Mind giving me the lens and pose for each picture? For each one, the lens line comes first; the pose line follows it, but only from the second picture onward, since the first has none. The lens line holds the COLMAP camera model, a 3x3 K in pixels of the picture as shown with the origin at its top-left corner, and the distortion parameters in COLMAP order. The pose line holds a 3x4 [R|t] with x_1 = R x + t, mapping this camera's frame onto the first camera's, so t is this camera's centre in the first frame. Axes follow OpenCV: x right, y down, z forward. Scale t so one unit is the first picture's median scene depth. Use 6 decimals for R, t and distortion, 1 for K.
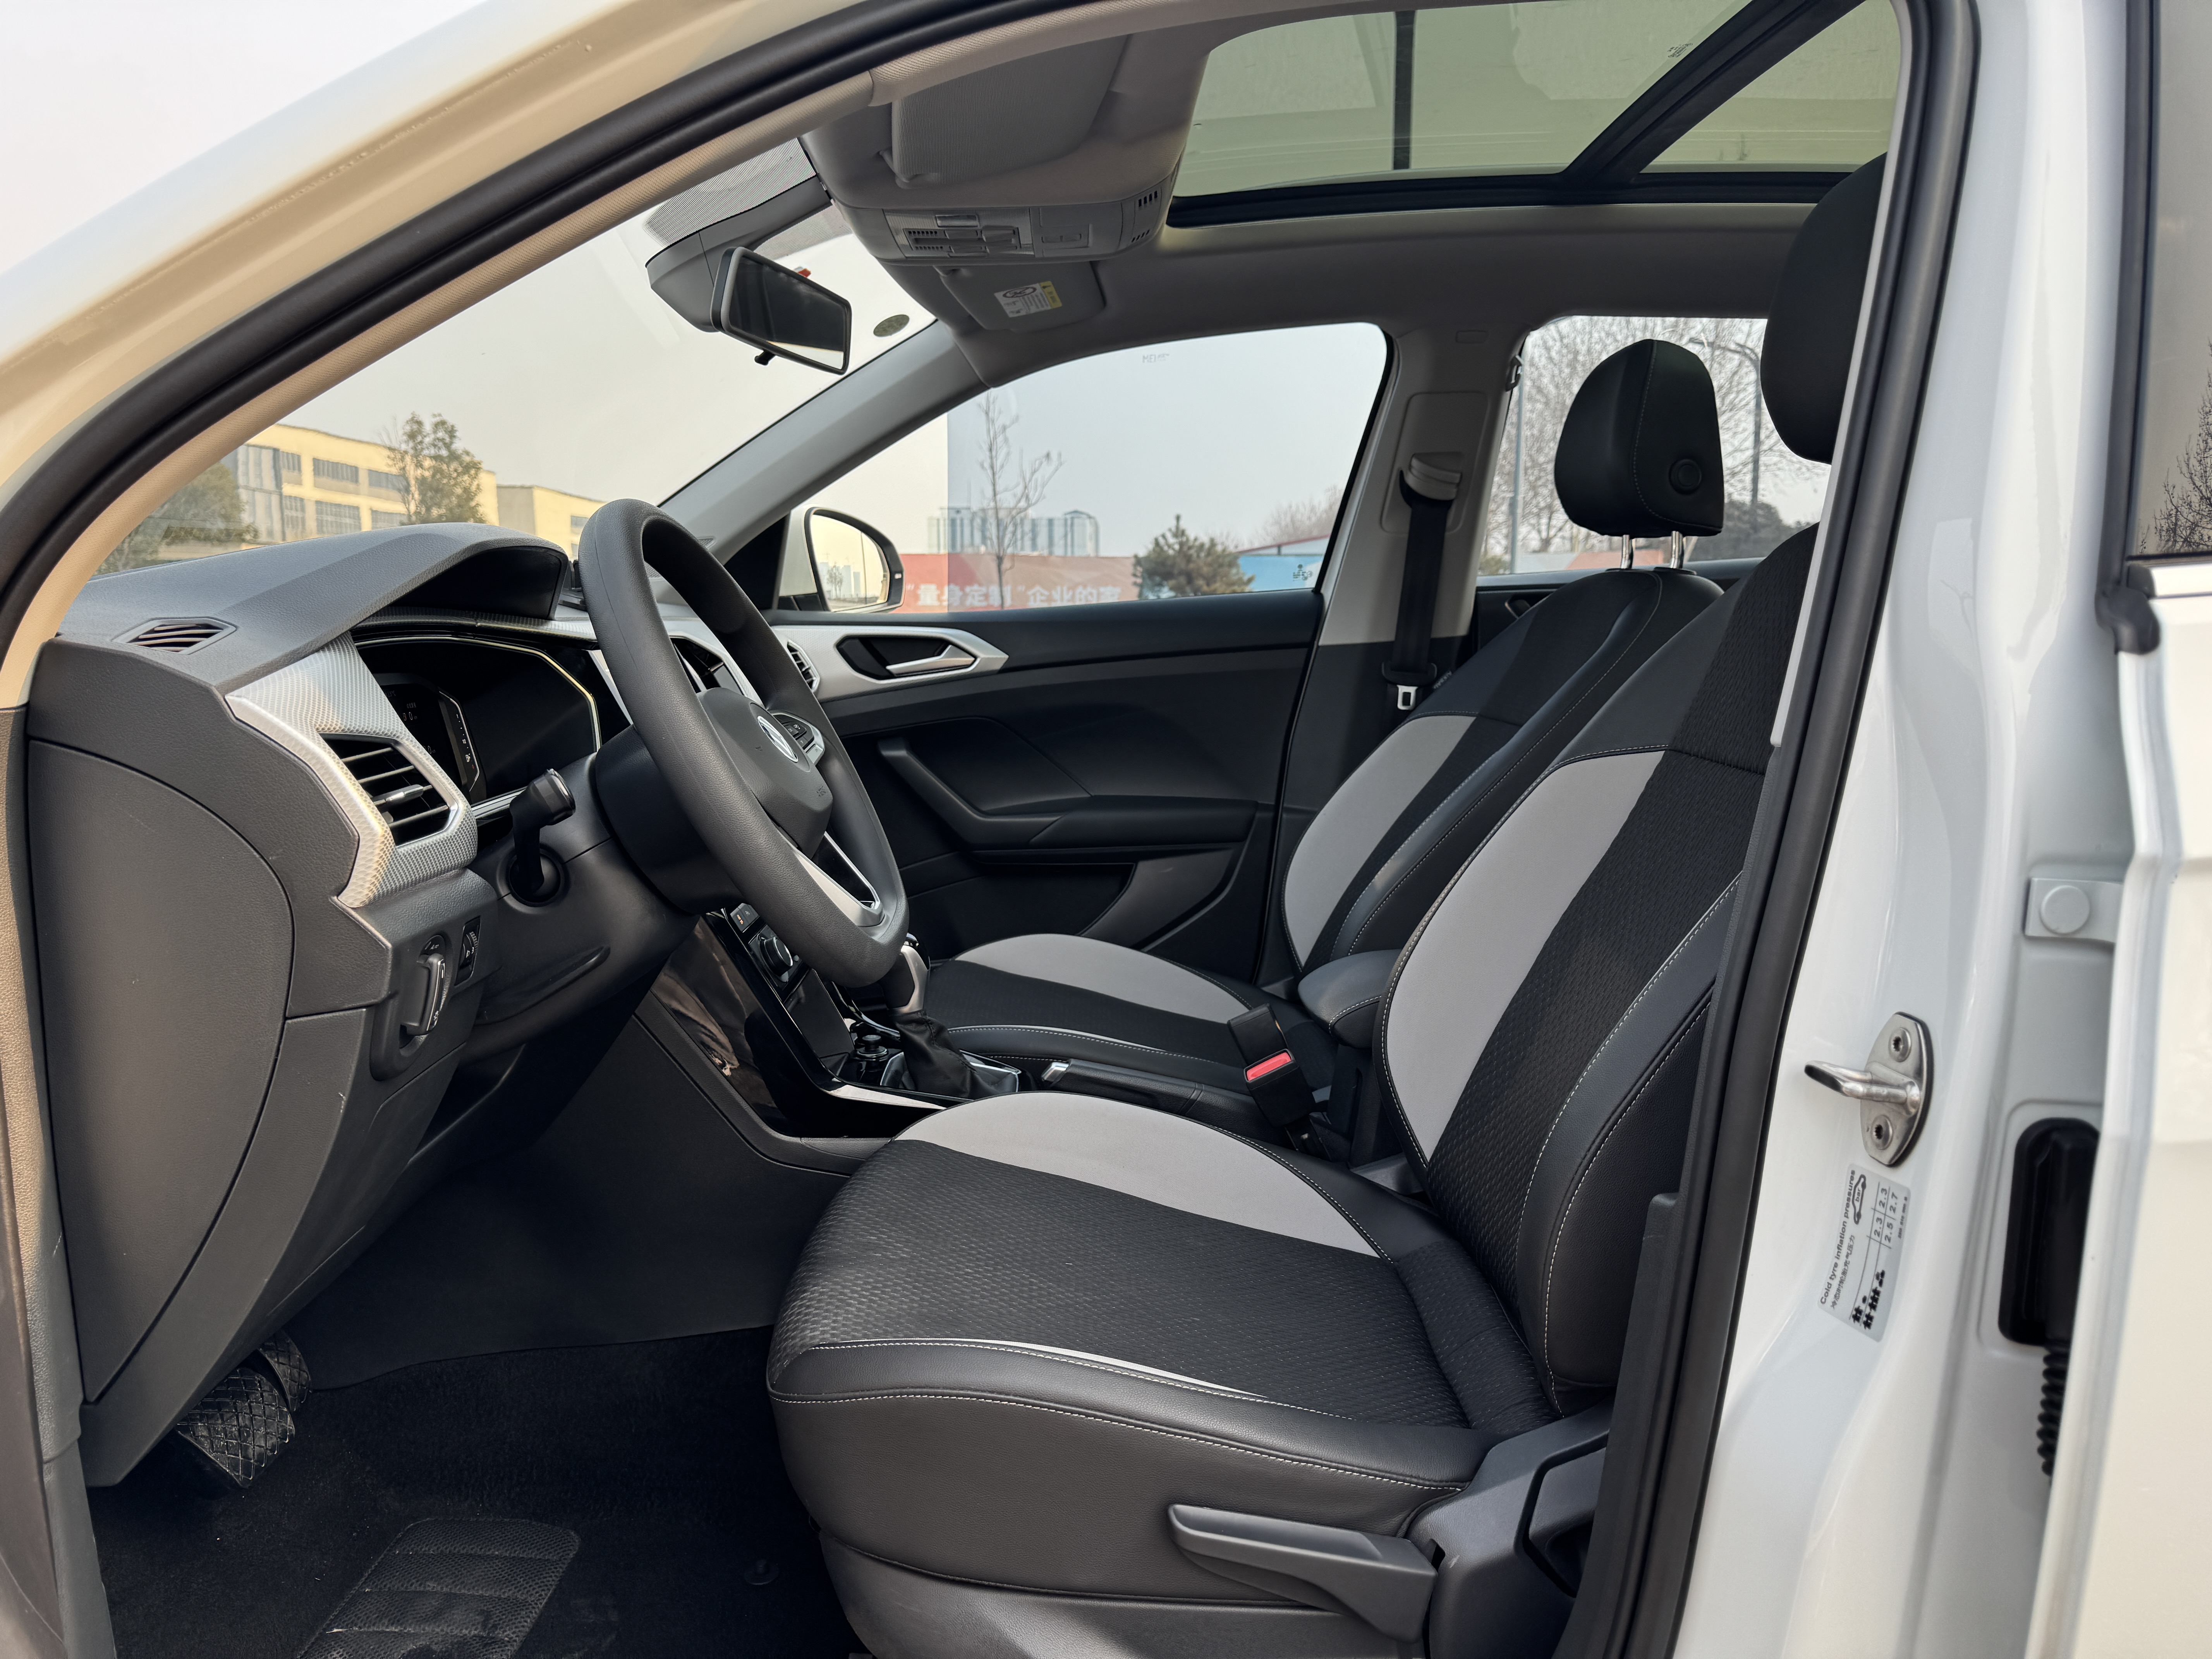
lens RADIAL K [[1607.3, 0, 1106.0], [0, 1607.3, 829.5], [0, 0, 1]] dist [0.141373, -0.345754]
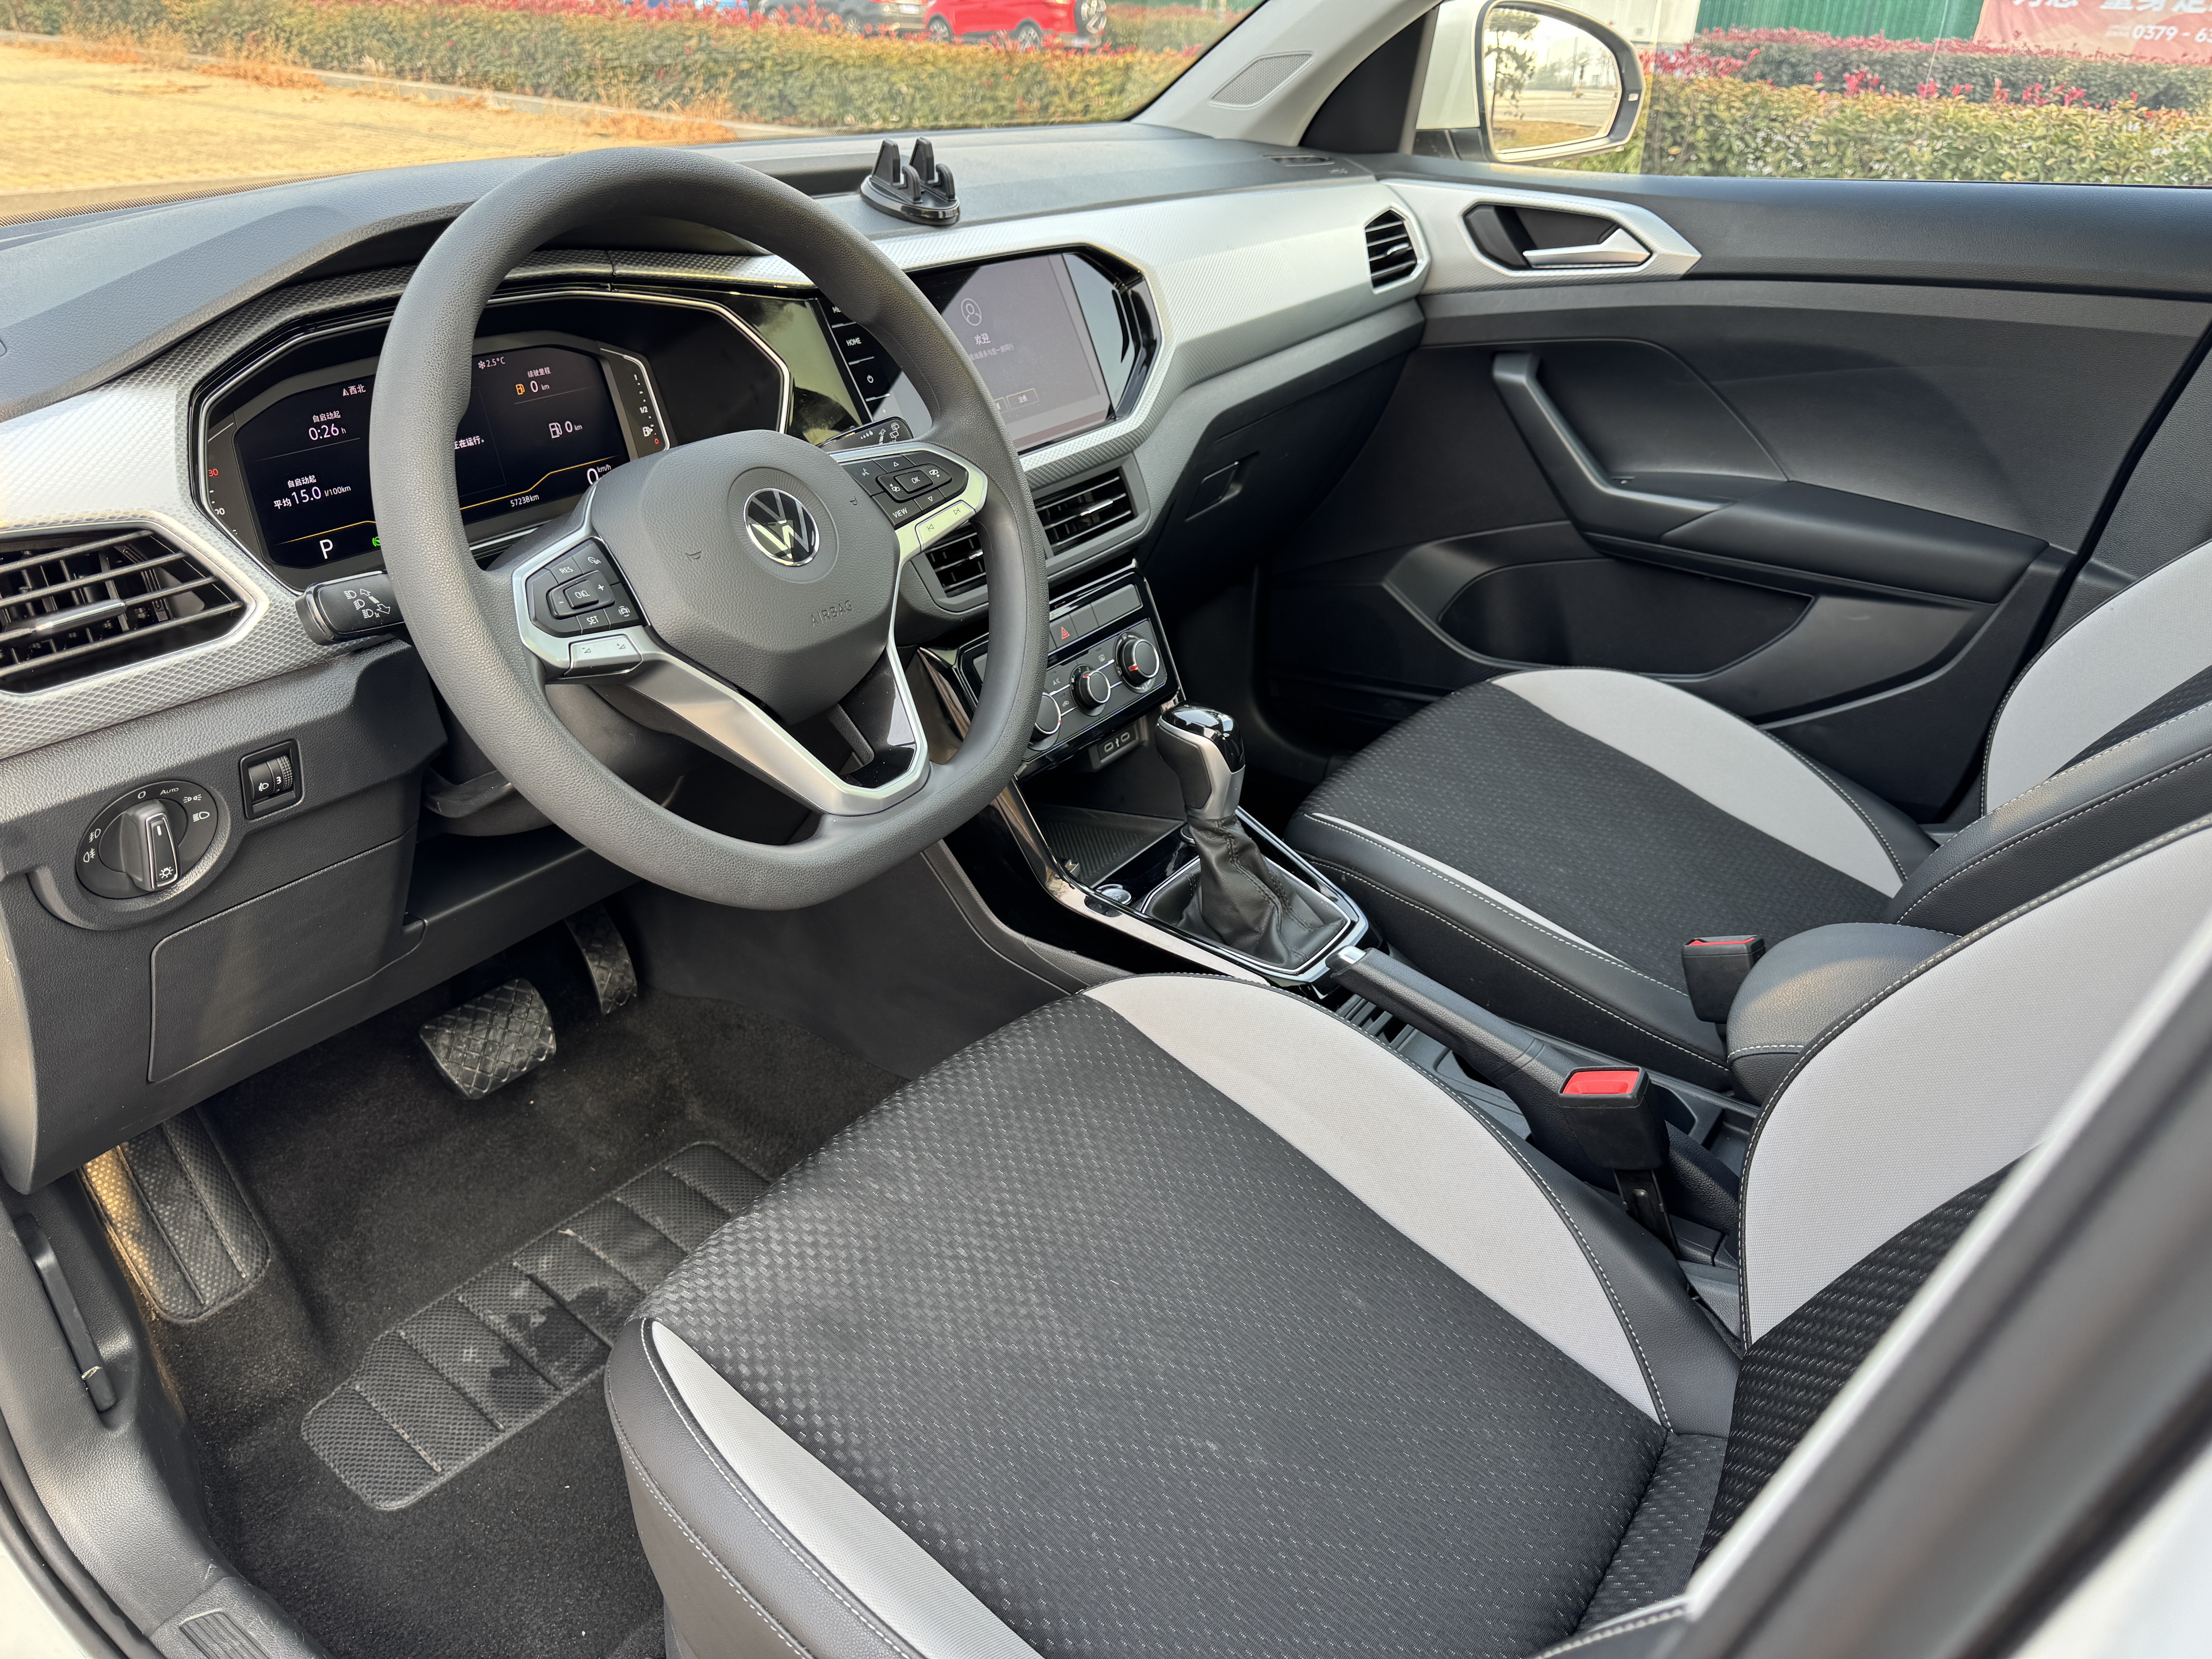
lens RADIAL K [[1599.2, 0, 1106.0], [0, 1599.2, 829.5], [0, 0, 1]] dist [-0.004682, -0.001883]
pose [[0.787645, 0.310075, -0.532418, 0.180762], [-0.104217, 0.918731, 0.380883, -0.120510], [0.607251, -0.244513, 0.755949, 0.300595]]
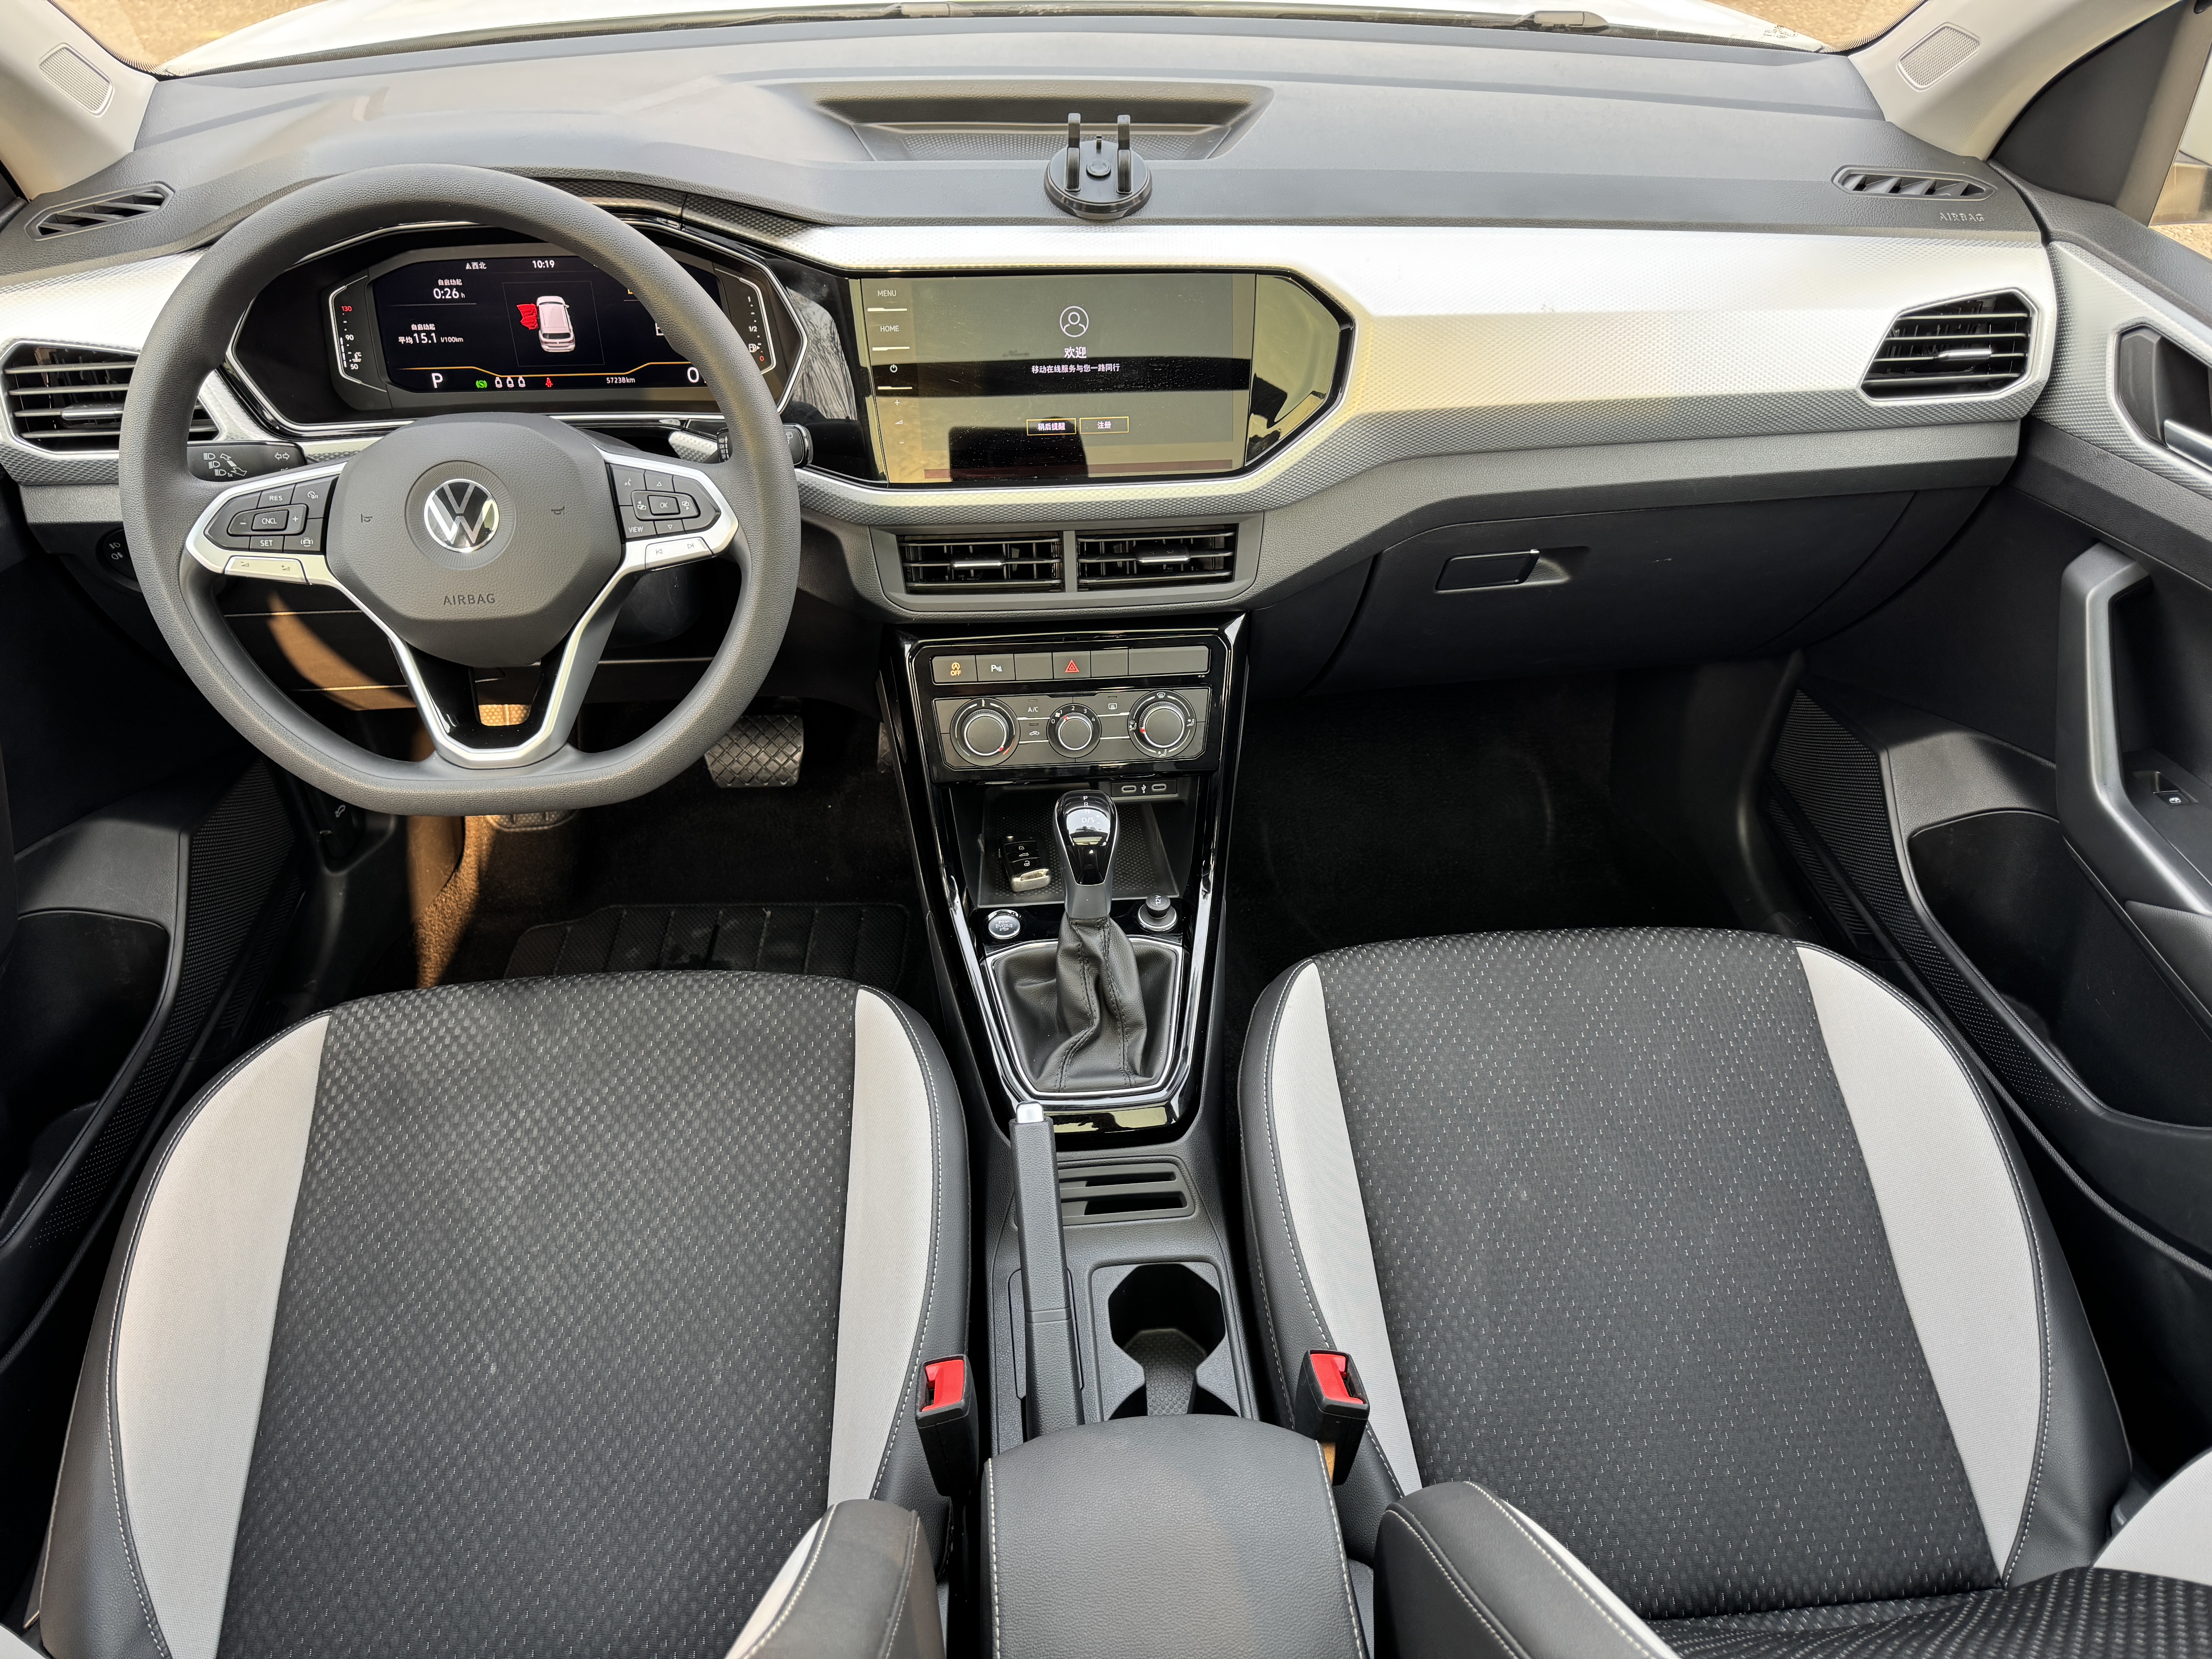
lens RADIAL K [[1598.1, 0, 1106.0], [0, 1598.1, 829.5], [0, 0, 1]] dist [-0.004541, -0.006056]
pose [[0.044813, 0.665852, -0.744737, 0.286009], [-0.152242, 0.741330, 0.653646, -0.278760], [0.987327, 0.084088, 0.134592, 0.665637]]
